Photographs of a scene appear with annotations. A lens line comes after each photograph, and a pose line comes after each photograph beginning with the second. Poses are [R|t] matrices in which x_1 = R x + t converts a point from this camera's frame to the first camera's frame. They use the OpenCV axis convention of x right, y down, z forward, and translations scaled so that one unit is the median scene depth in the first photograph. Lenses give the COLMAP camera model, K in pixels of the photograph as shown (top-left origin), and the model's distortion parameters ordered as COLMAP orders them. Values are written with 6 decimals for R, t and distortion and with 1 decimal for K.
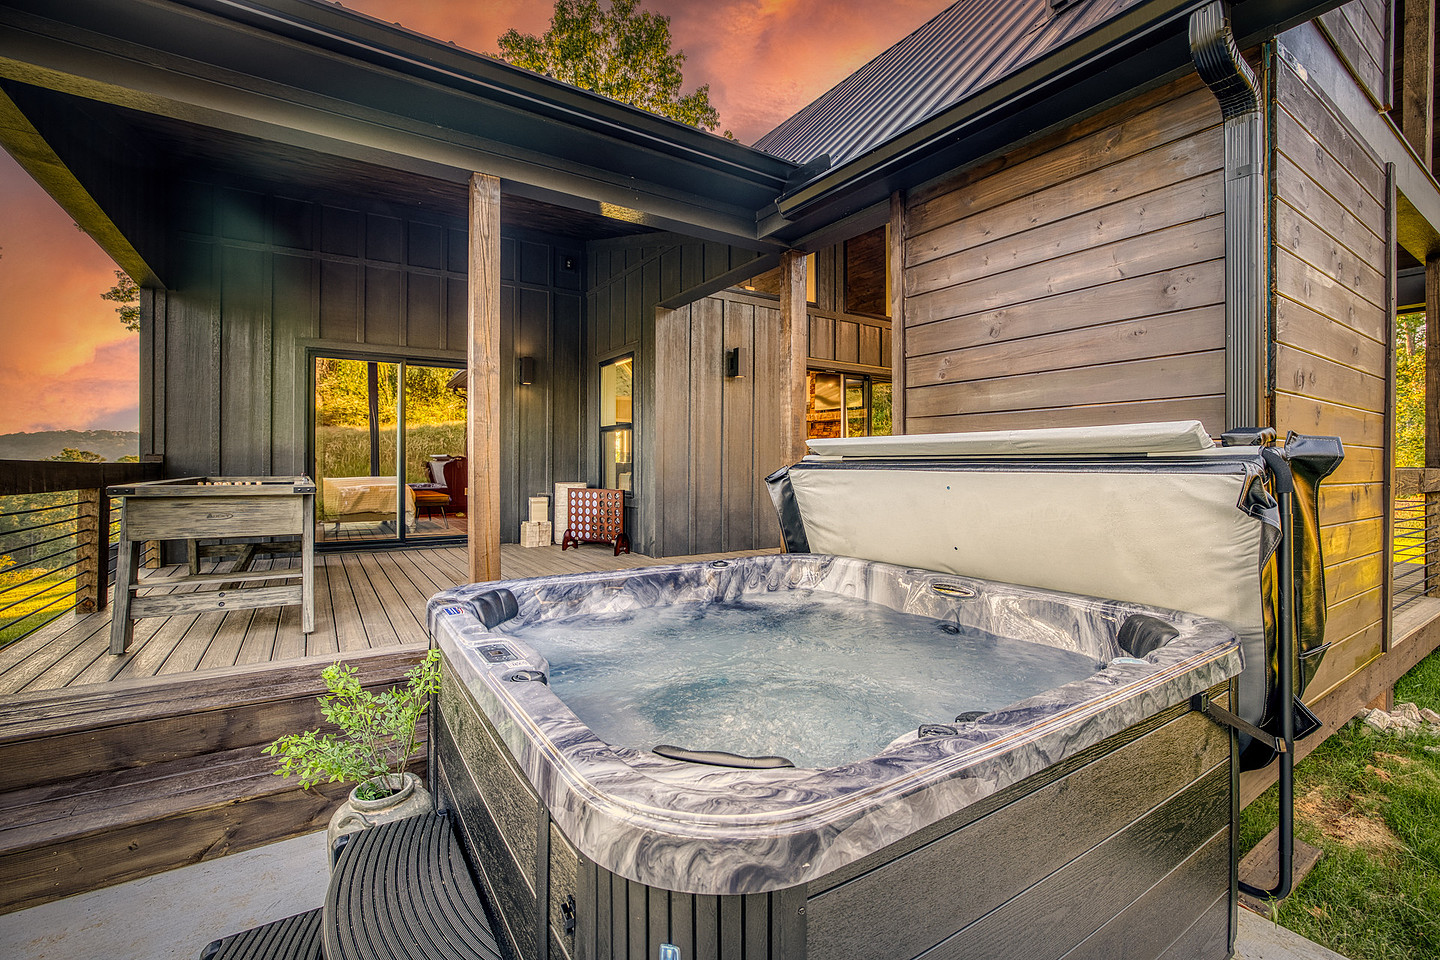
lens RADIAL K [[692.6, 0, 721.2], [0, 692.6, 465.1], [0, 0, 1]] dist [0.001593, 0.000323]
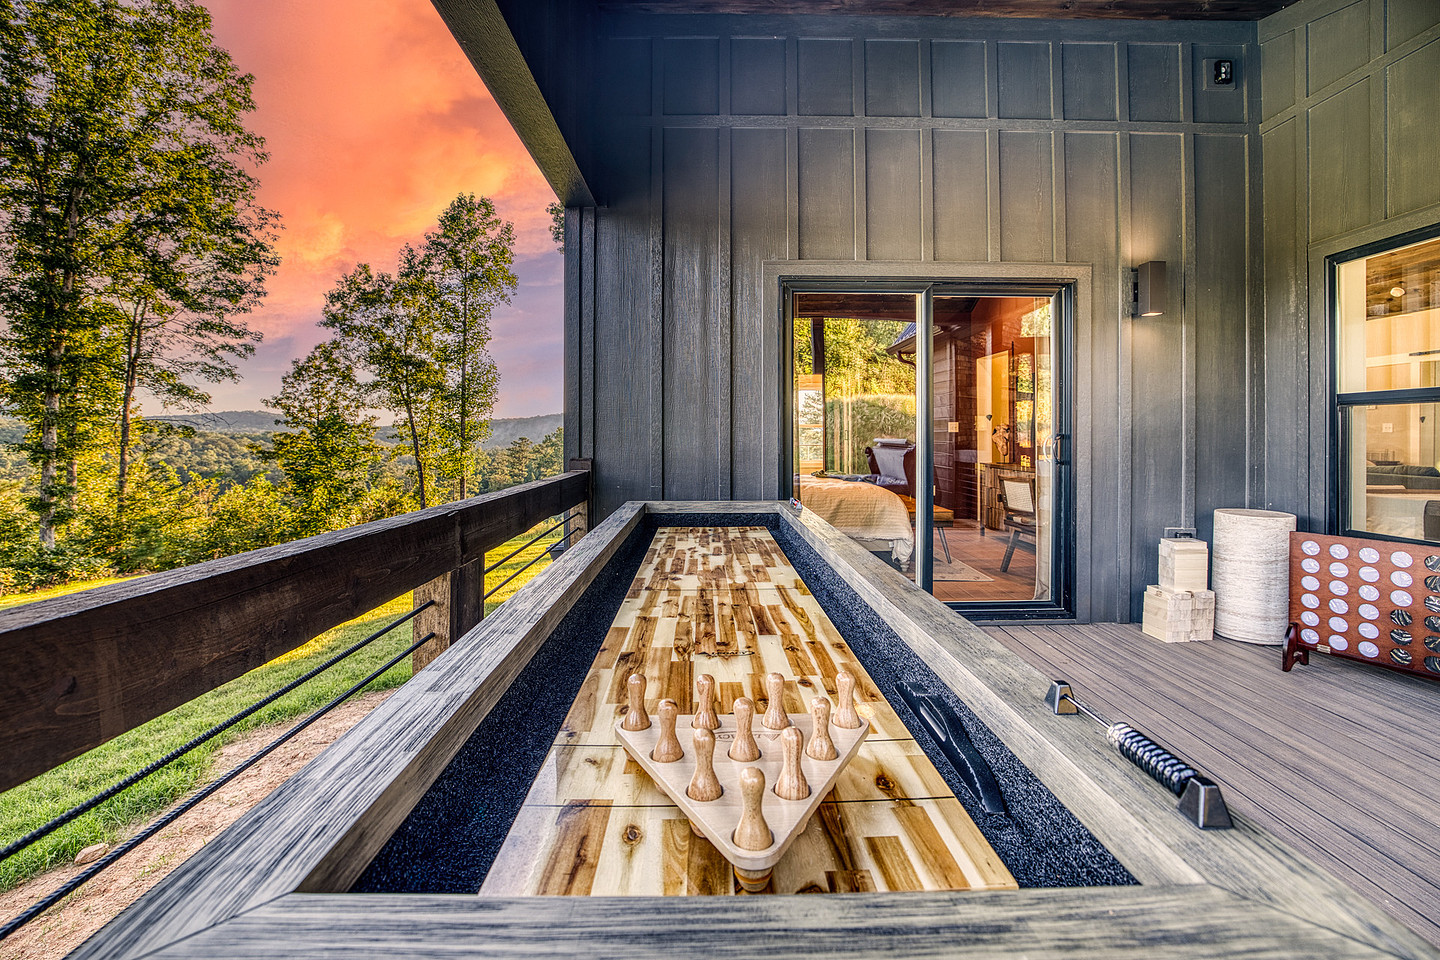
lens RADIAL K [[698.9, 0, 721.7], [0, 698.9, 455.5], [0, 0, 1]] dist [-0.000042, 0.000237]
pose [[0.865379, 0.010600, -0.501006, -0.346594], [0.002366, 0.999679, 0.025237, -0.032128], [0.501112, -0.023025, 0.865076, 0.461602]]
